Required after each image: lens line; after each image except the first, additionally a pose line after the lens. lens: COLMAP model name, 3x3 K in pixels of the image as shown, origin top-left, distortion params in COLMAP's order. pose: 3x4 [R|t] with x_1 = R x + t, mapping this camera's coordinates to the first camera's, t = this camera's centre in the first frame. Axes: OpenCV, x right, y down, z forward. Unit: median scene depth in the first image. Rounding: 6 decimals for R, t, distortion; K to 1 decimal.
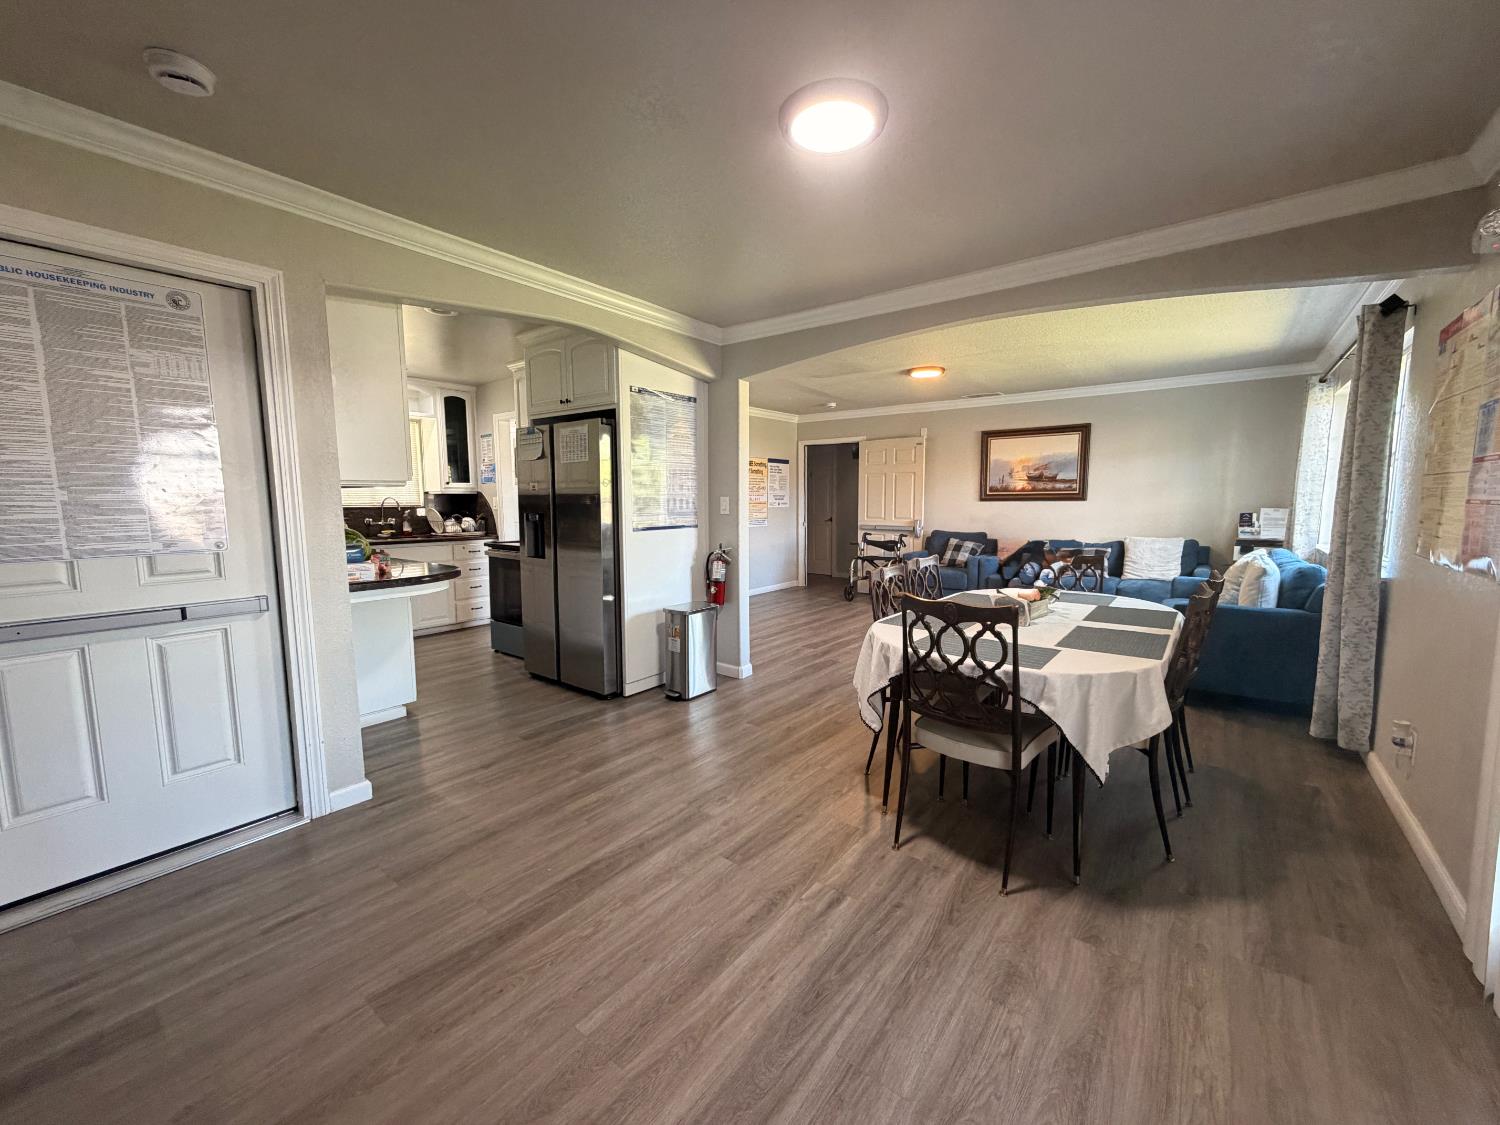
lens RADIAL K [[599.3, 0, 750.0], [0, 599.3, 562.5], [0, 0, 1]] dist [0.001137, 0.000110]
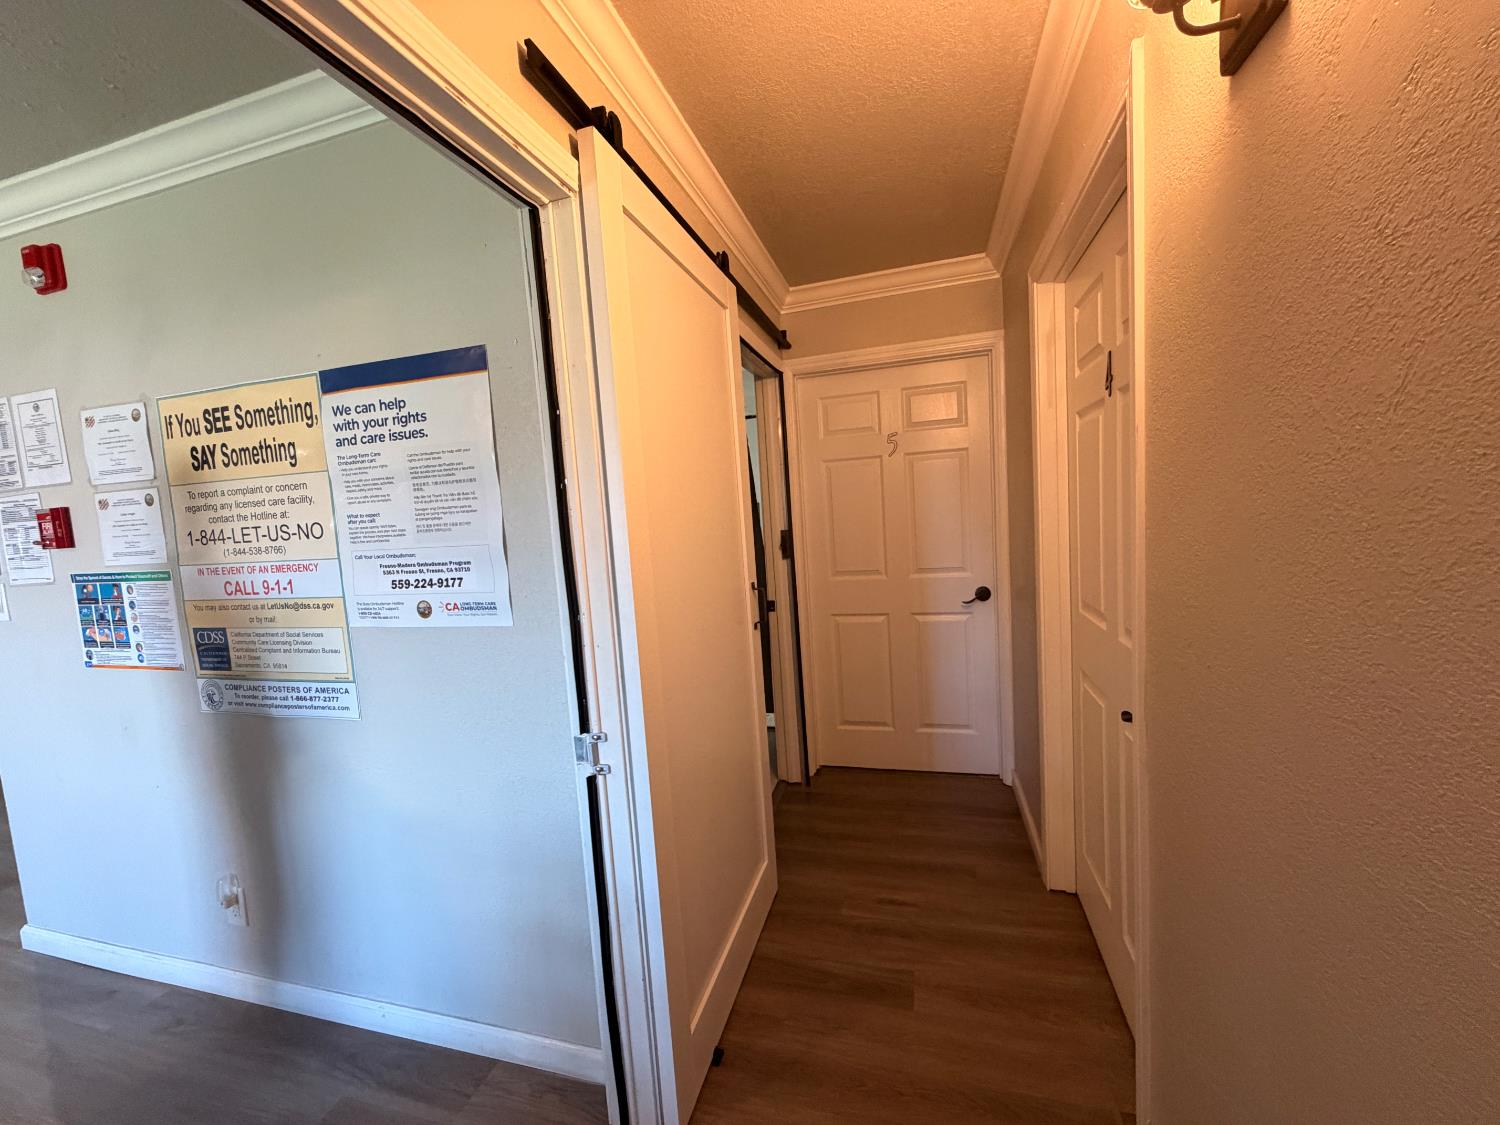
lens RADIAL K [[599.3, 0, 750.0], [0, 599.3, 562.5], [0, 0, 1]] dist [0.001137, 0.000110]
pose [[0.369295, 0.059663, -0.927395, 0.256910], [-0.043838, 0.997944, 0.046745, -0.127238], [0.928277, 0.023393, 0.371152, 1.046586]]
